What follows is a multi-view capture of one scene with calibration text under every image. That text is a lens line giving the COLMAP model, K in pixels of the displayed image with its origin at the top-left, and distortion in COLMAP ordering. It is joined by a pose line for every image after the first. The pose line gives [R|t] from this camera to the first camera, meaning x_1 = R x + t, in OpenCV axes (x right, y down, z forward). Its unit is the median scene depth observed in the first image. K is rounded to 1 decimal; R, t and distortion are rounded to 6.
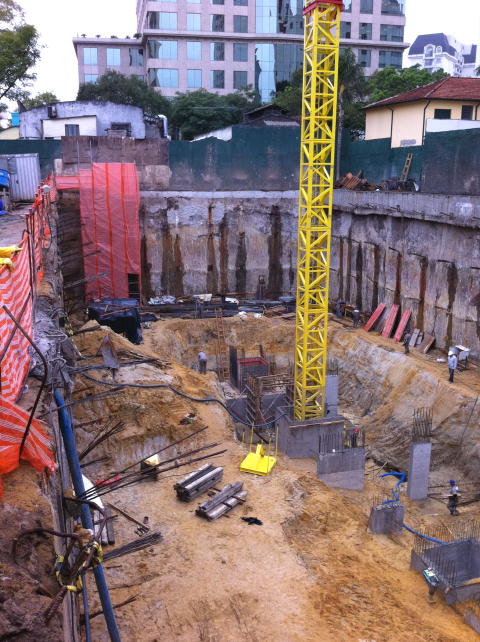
lens RADIAL K [[635.9, 0, 240.4], [0, 635.9, 320.9], [0, 0, 1]] dist [0.008536, 0.000000]
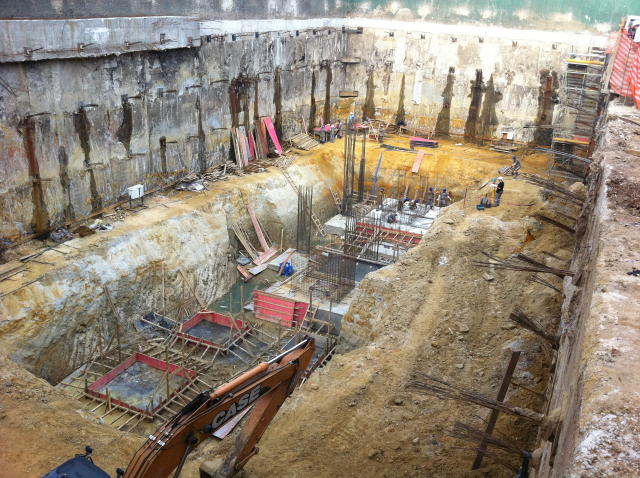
lens RADIAL K [[633.9, 0, 324.4], [0, 633.9, 244.1], [0, 0, 1]] dist [0.008536, 0.000000]
pose [[-0.784377, -0.273159, 0.556900, -0.396665], [0.077620, 0.847531, 0.525039, -0.339999], [-0.615409, 0.455055, -0.643581, 1.405757]]
